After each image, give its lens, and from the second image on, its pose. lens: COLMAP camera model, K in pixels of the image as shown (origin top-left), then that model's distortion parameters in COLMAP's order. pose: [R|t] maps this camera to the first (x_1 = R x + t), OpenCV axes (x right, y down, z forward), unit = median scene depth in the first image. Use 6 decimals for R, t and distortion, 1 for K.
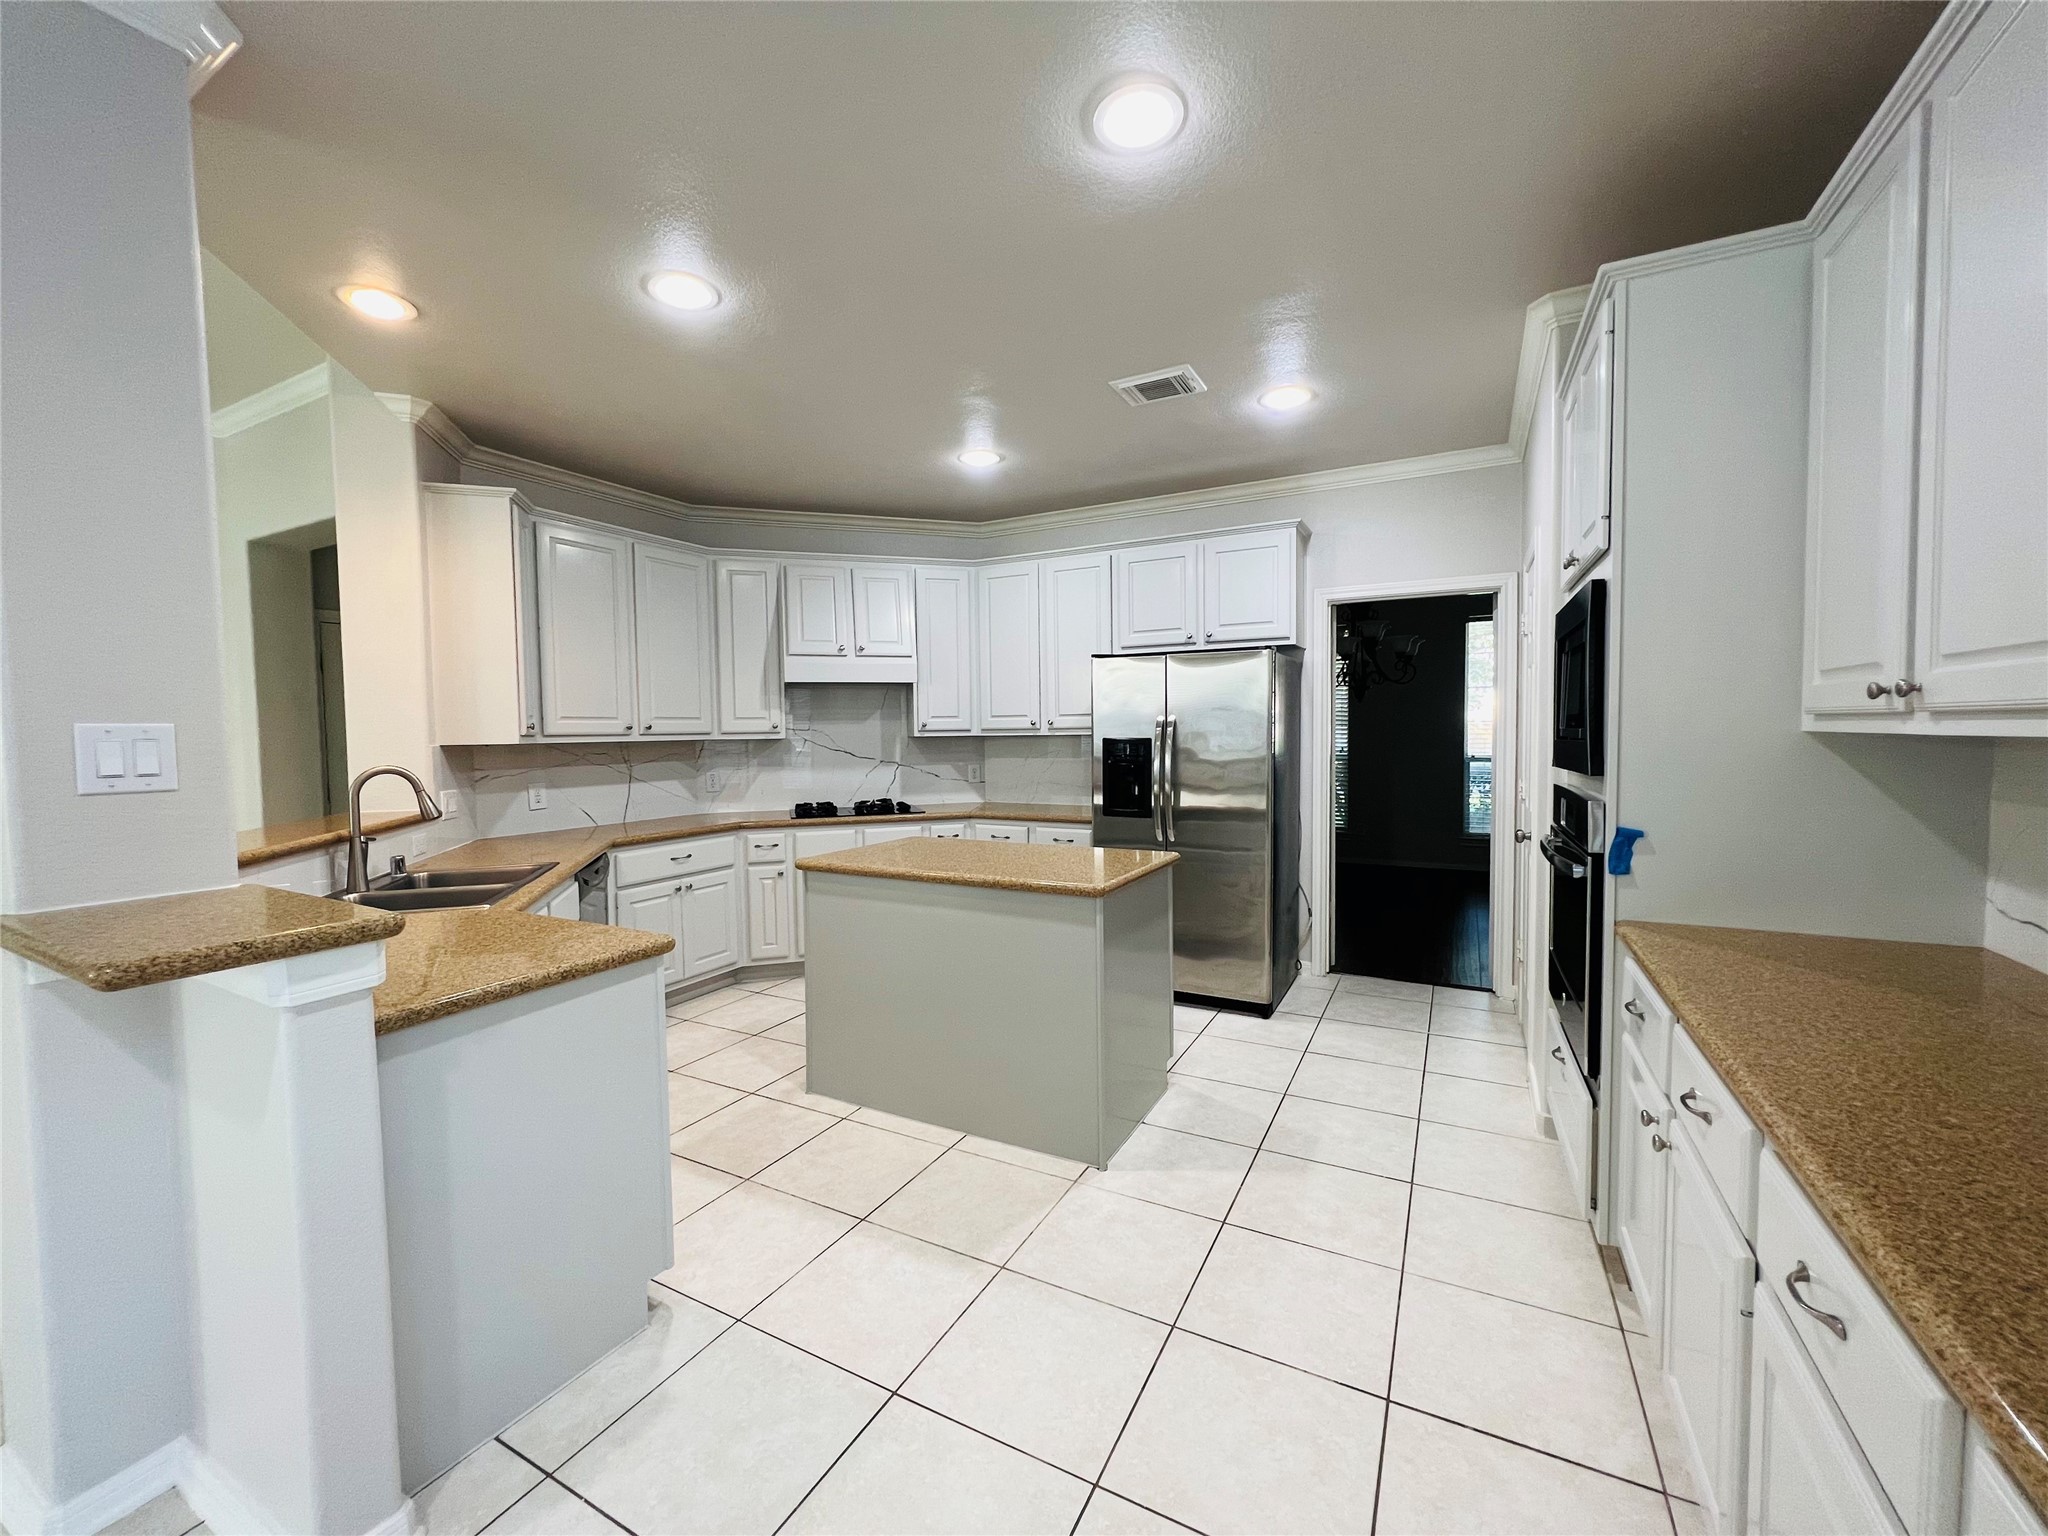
lens RADIAL K [[822.6, 0, 1018.2], [0, 822.6, 764.6], [0, 0, 1]] dist [0.000017, 0.000027]
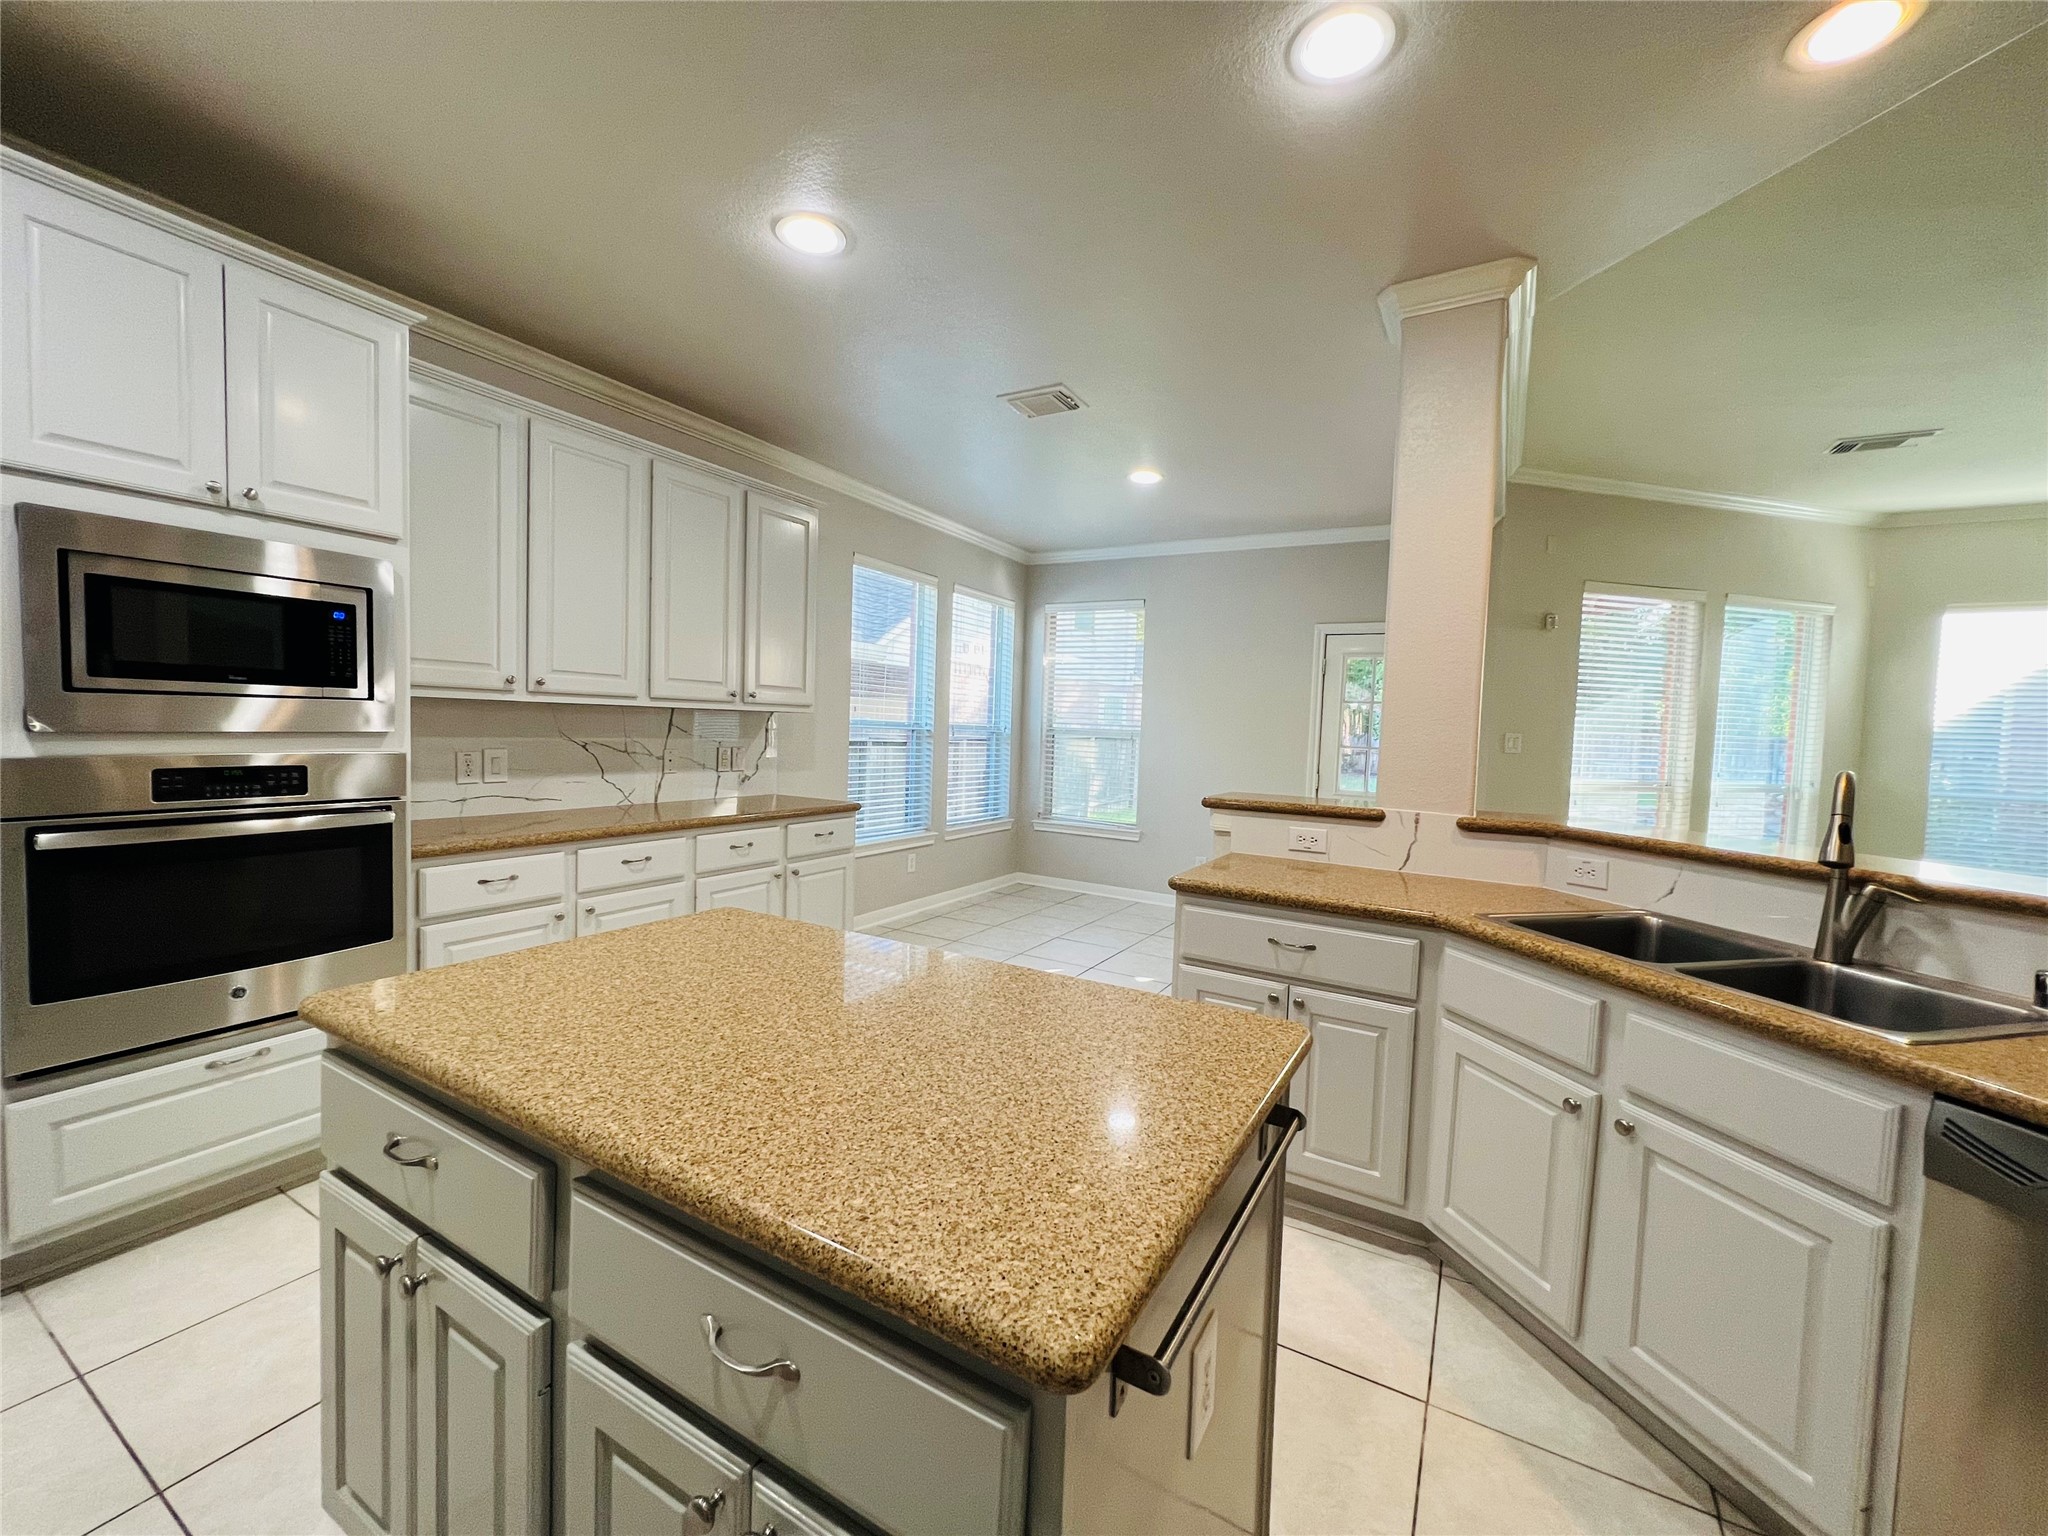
lens RADIAL K [[822.6, 0, 1018.2], [0, 822.6, 764.6], [0, 0, 1]] dist [0.000017, 0.000027]
pose [[0.981951, 0.072293, -0.174774, 0.064149], [-0.070686, 0.997380, 0.015408, -0.012252], [0.175430, -0.002776, 0.984488, 0.310175]]
